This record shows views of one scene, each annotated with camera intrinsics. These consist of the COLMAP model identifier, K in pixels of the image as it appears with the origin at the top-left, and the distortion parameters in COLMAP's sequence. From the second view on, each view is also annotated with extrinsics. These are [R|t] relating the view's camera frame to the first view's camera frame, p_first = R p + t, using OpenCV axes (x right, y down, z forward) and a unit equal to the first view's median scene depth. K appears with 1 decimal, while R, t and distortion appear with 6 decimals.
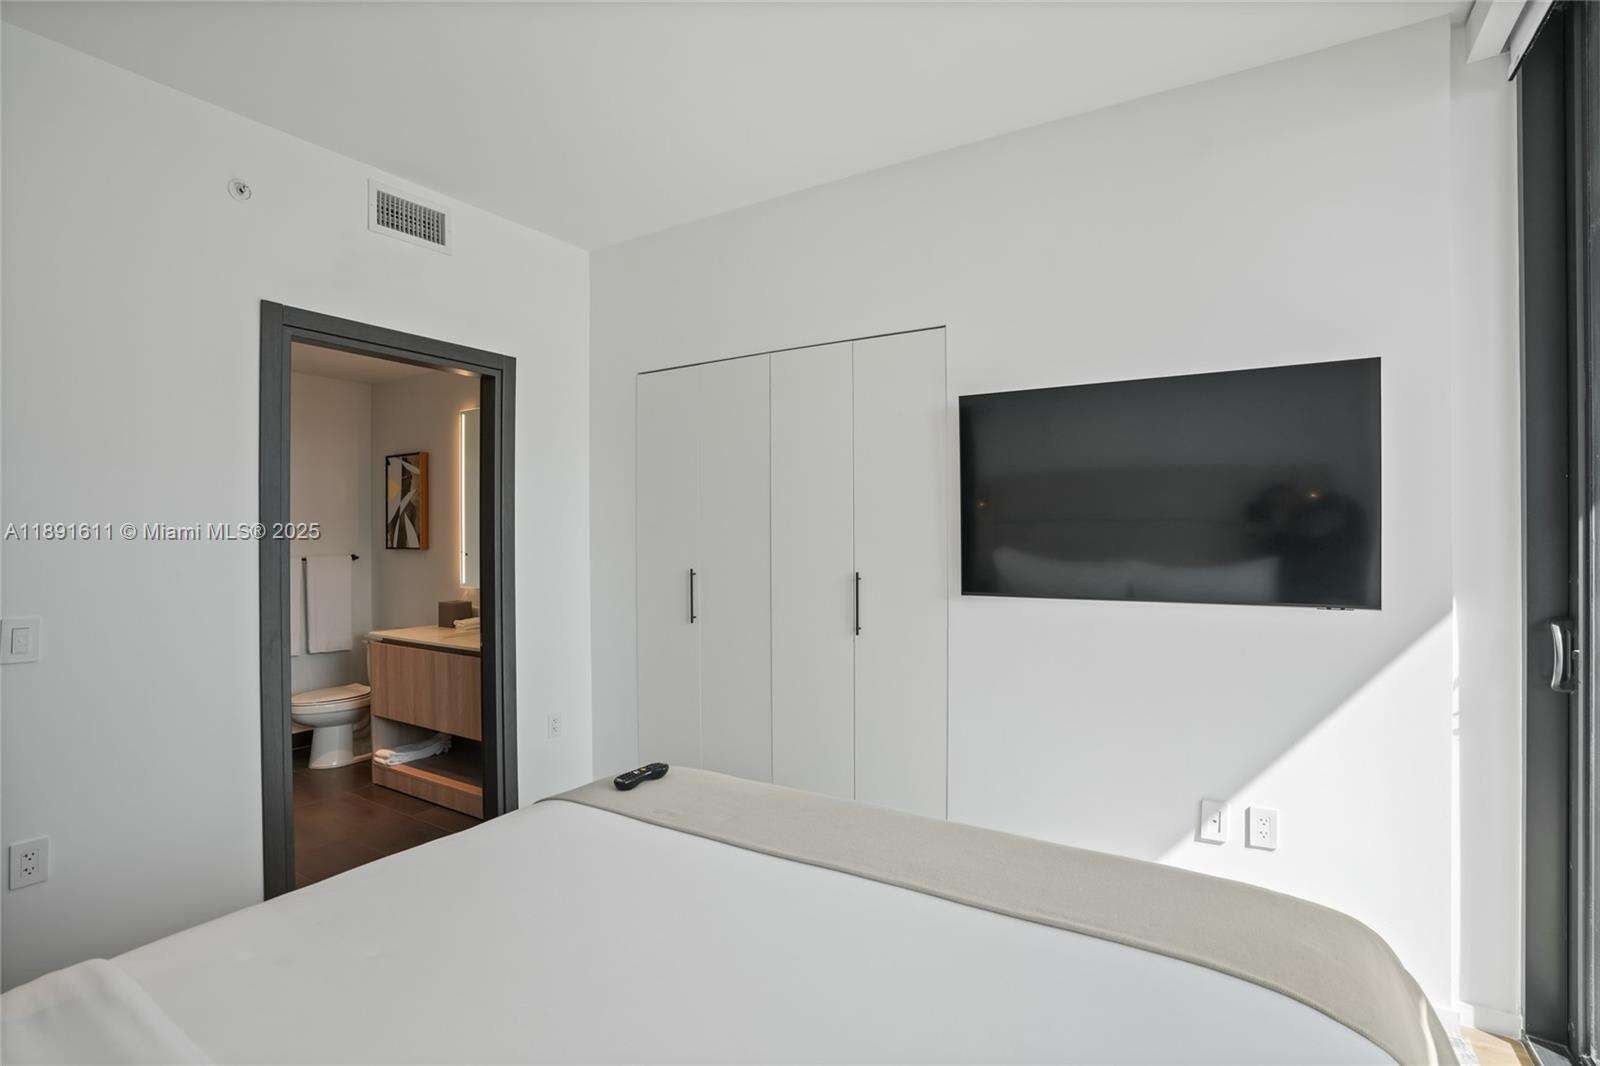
lens RADIAL K [[770.1, 0, 807.4], [0, 770.1, 533.4], [0, 0, 1]] dist [-0.067528, 0.027435]
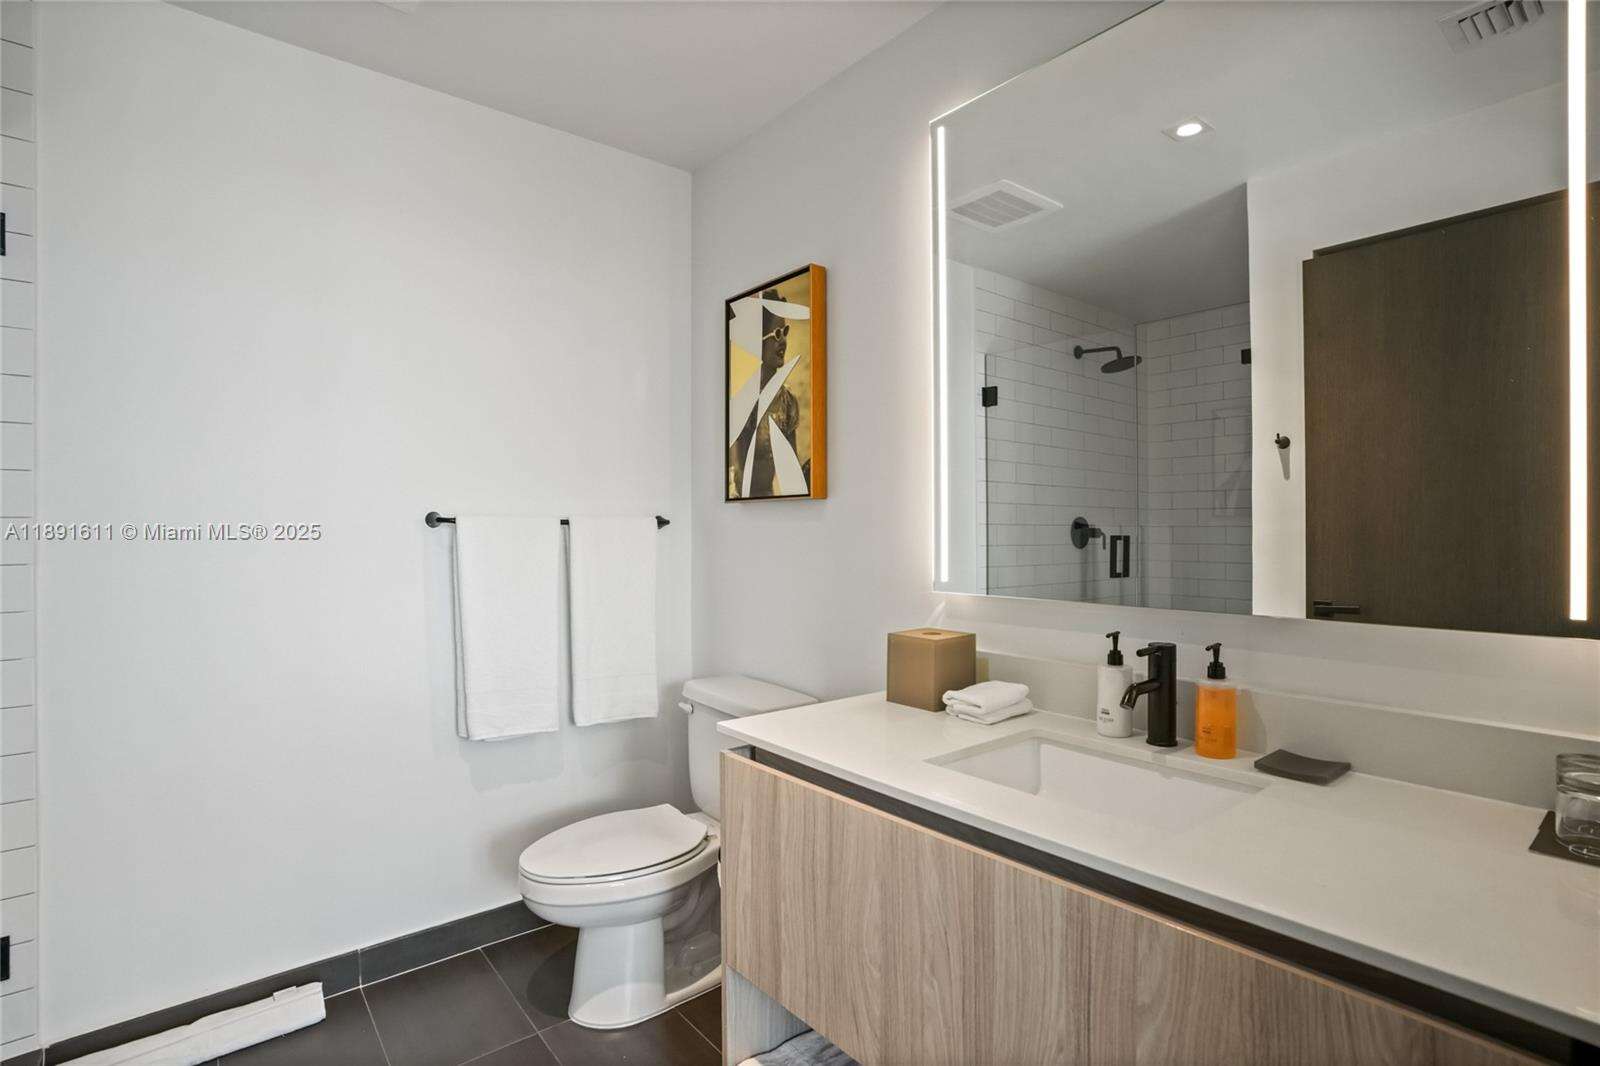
lens RADIAL K [[796.9, 0, 800.0], [0, 796.9, 533.0], [0, 0, 1]] dist [-0.043430, -0.000058]
pose [[0.943060, 0.005470, -0.332577, -0.364509], [-0.003601, 0.999974, 0.006235, 0.037494], [0.332603, -0.004682, 0.943055, 0.575982]]
